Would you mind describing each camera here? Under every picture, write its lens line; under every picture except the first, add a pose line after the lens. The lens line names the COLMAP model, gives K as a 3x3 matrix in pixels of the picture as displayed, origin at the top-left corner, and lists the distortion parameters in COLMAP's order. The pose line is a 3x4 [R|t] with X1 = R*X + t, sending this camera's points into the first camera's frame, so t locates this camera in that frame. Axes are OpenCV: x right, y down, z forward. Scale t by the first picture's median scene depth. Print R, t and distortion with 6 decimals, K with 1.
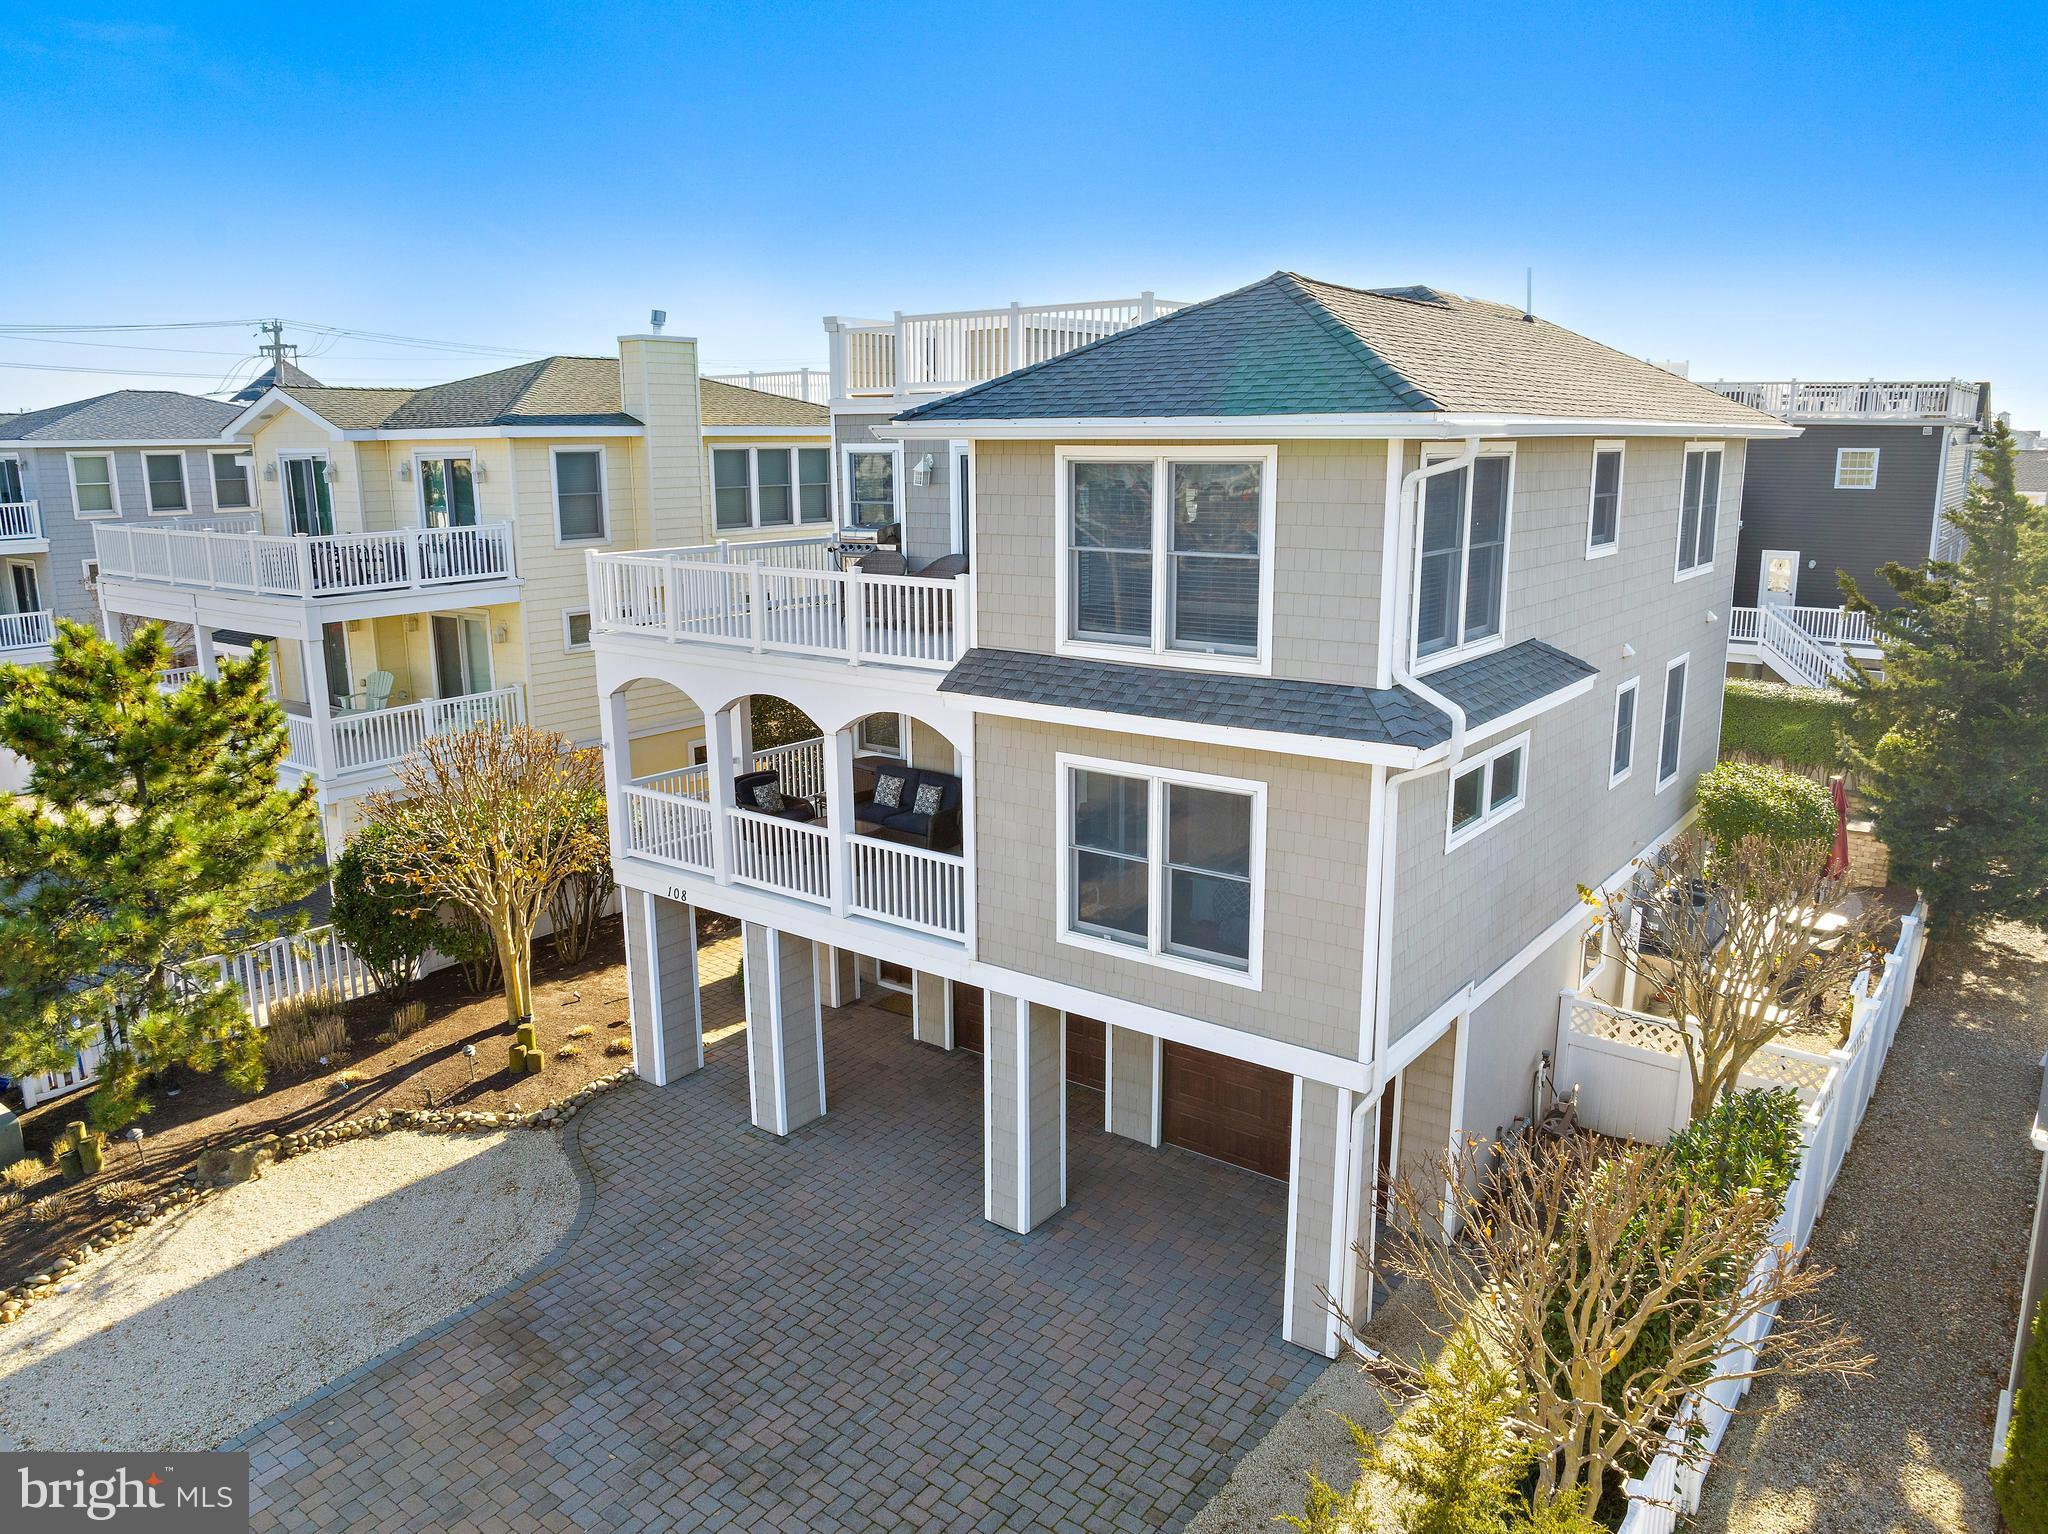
lens RADIAL K [[1460.6, 0, 1016.4], [0, 1460.6, 768.2], [0, 0, 1]] dist [-0.040830, -0.002811]
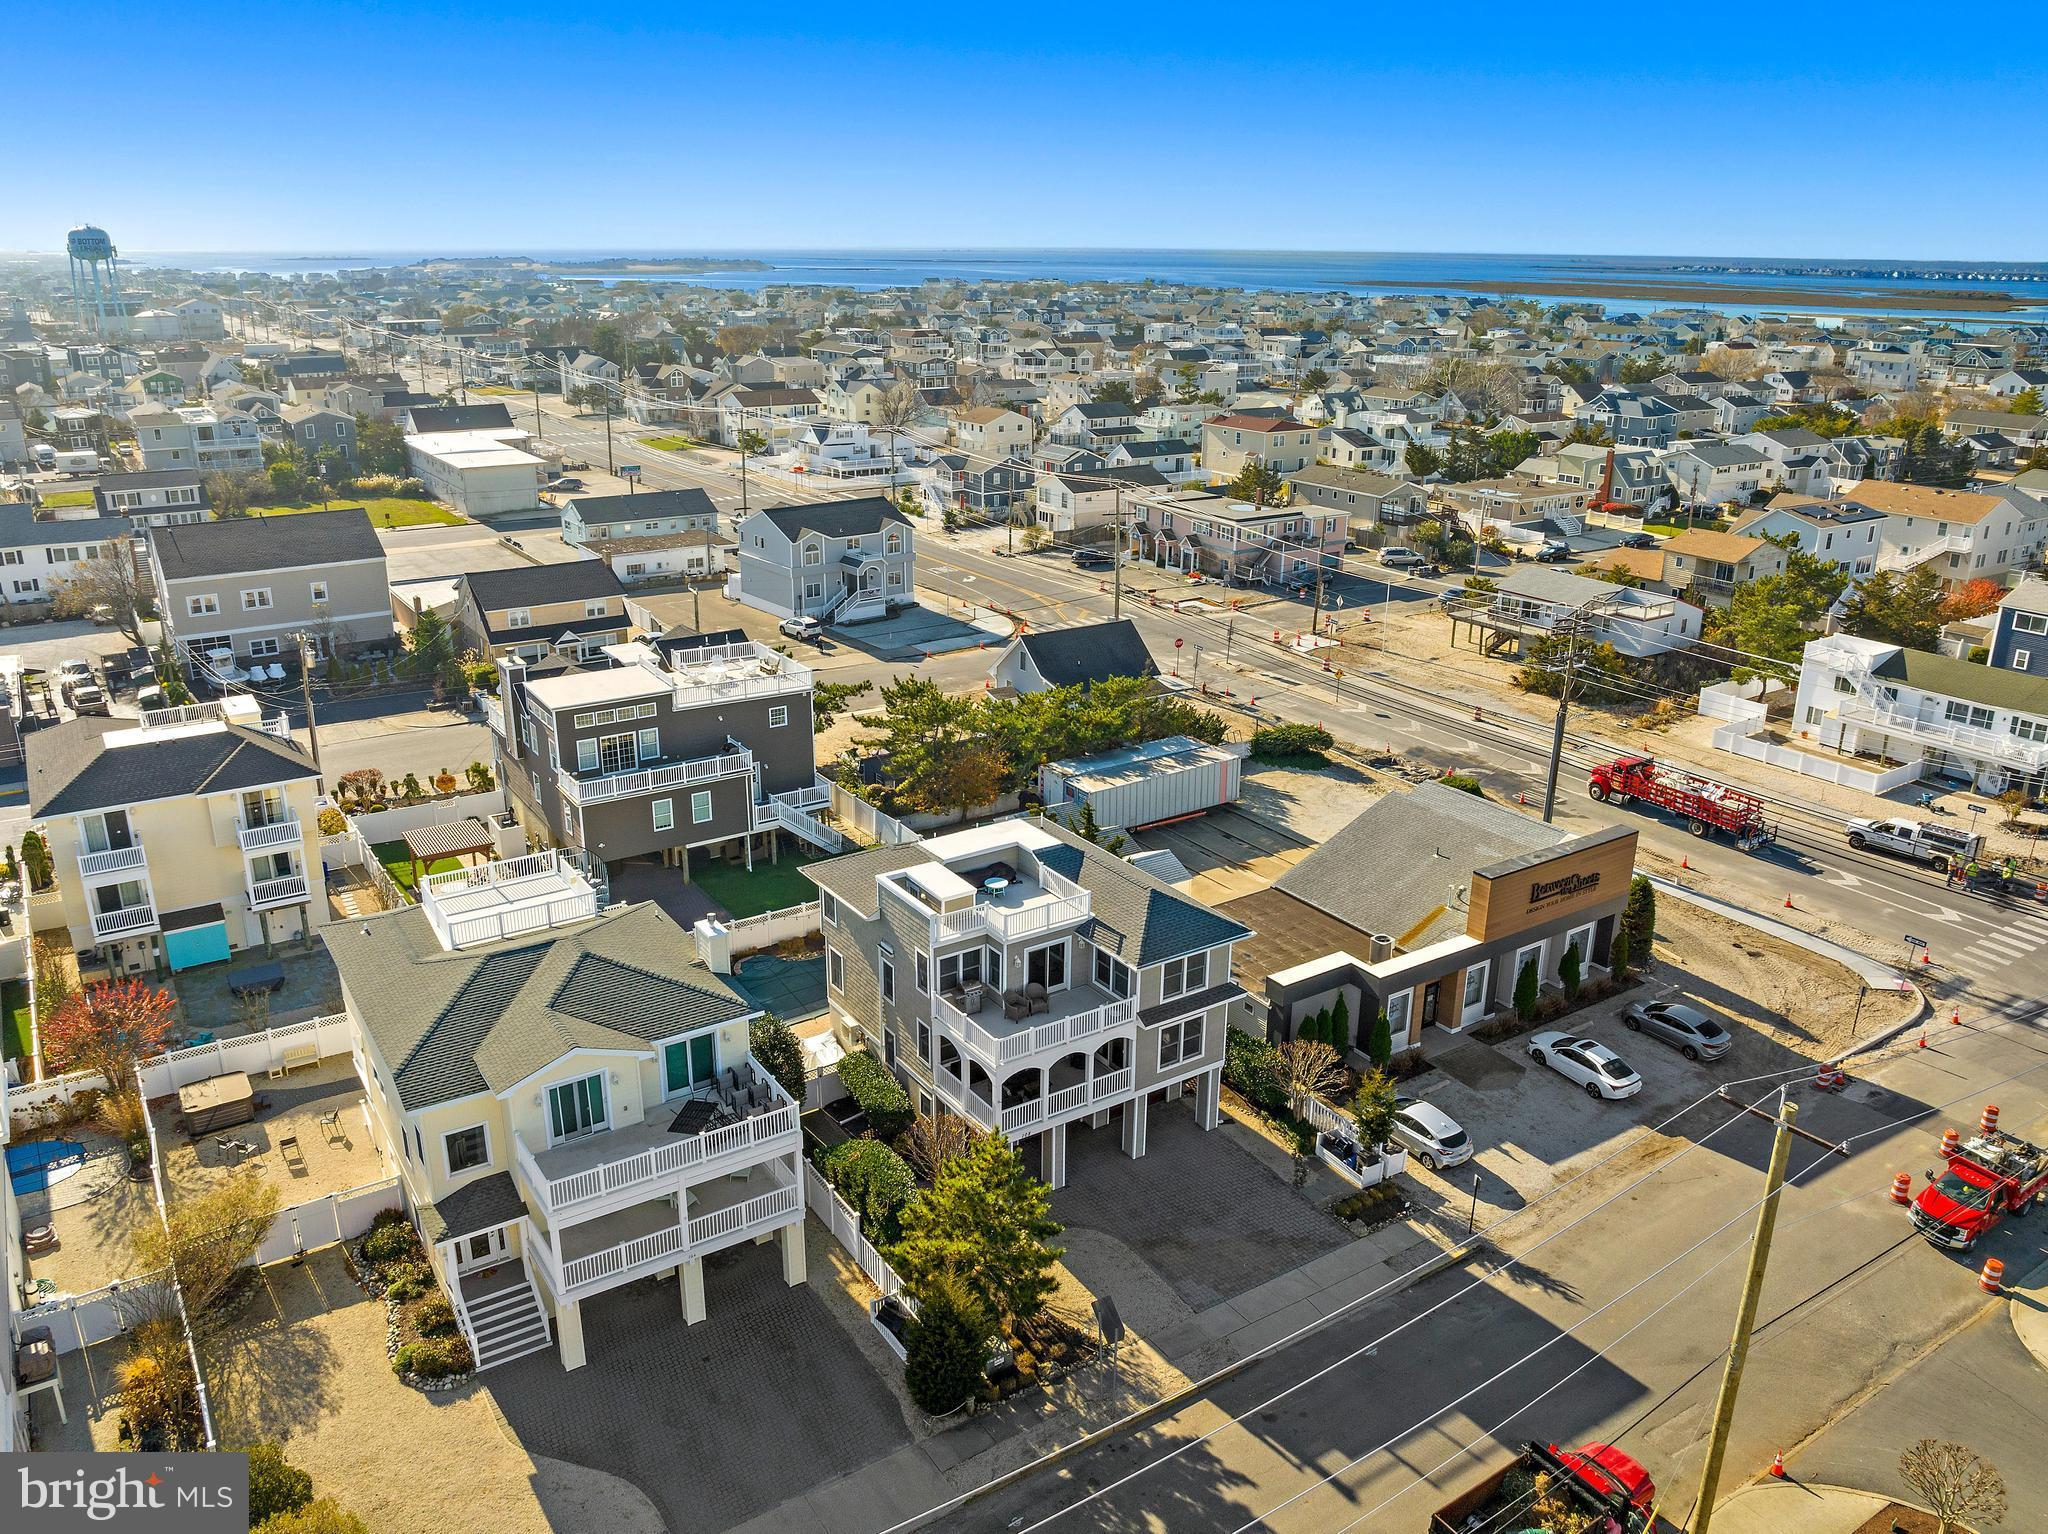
lens RADIAL K [[1474.8, 0, 1024.0], [0, 1474.8, 767.0], [0, 0, 1]] dist [-0.043297, 0.003093]
pose [[0.327966, -0.292194, 0.898366, -3.091917], [0.198308, 0.951070, 0.236939, -1.516563], [-0.923641, 0.100445, 0.369863, -0.154152]]
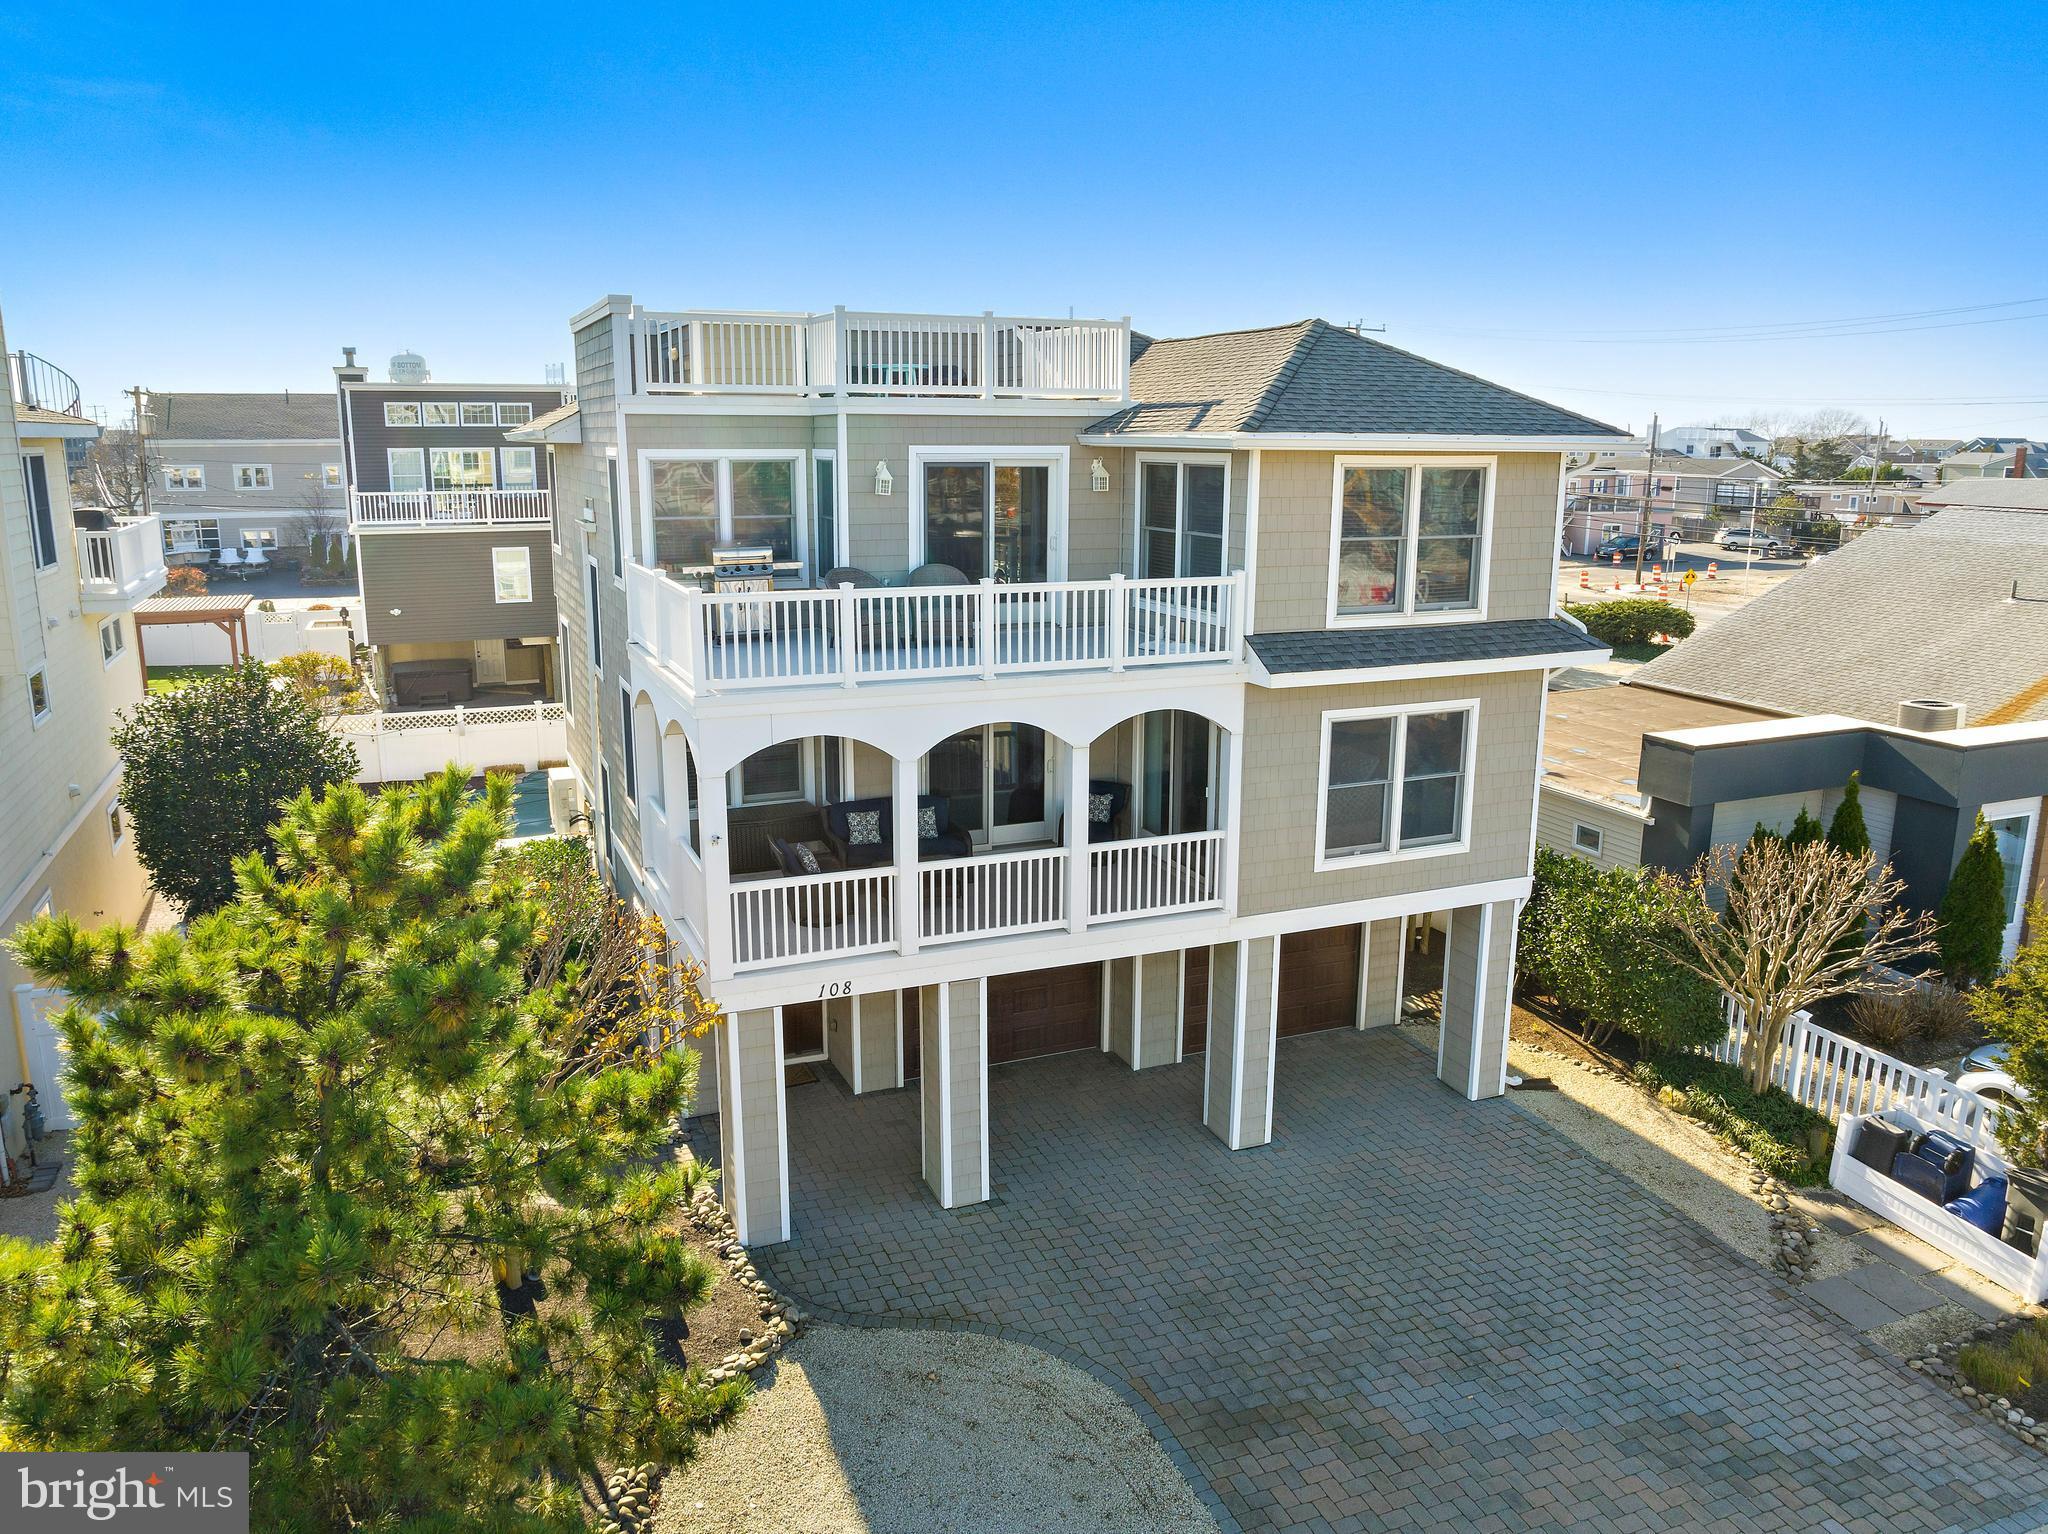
lens RADIAL K [[1474.8, 0, 1024.0], [0, 1474.8, 767.0], [0, 0, 1]] dist [-0.043297, 0.003093]
pose [[0.493415, -0.181782, 0.850586, -1.036708], [0.183995, 0.977600, 0.102193, -0.123949], [-0.850110, 0.106080, 0.515810, 0.546086]]
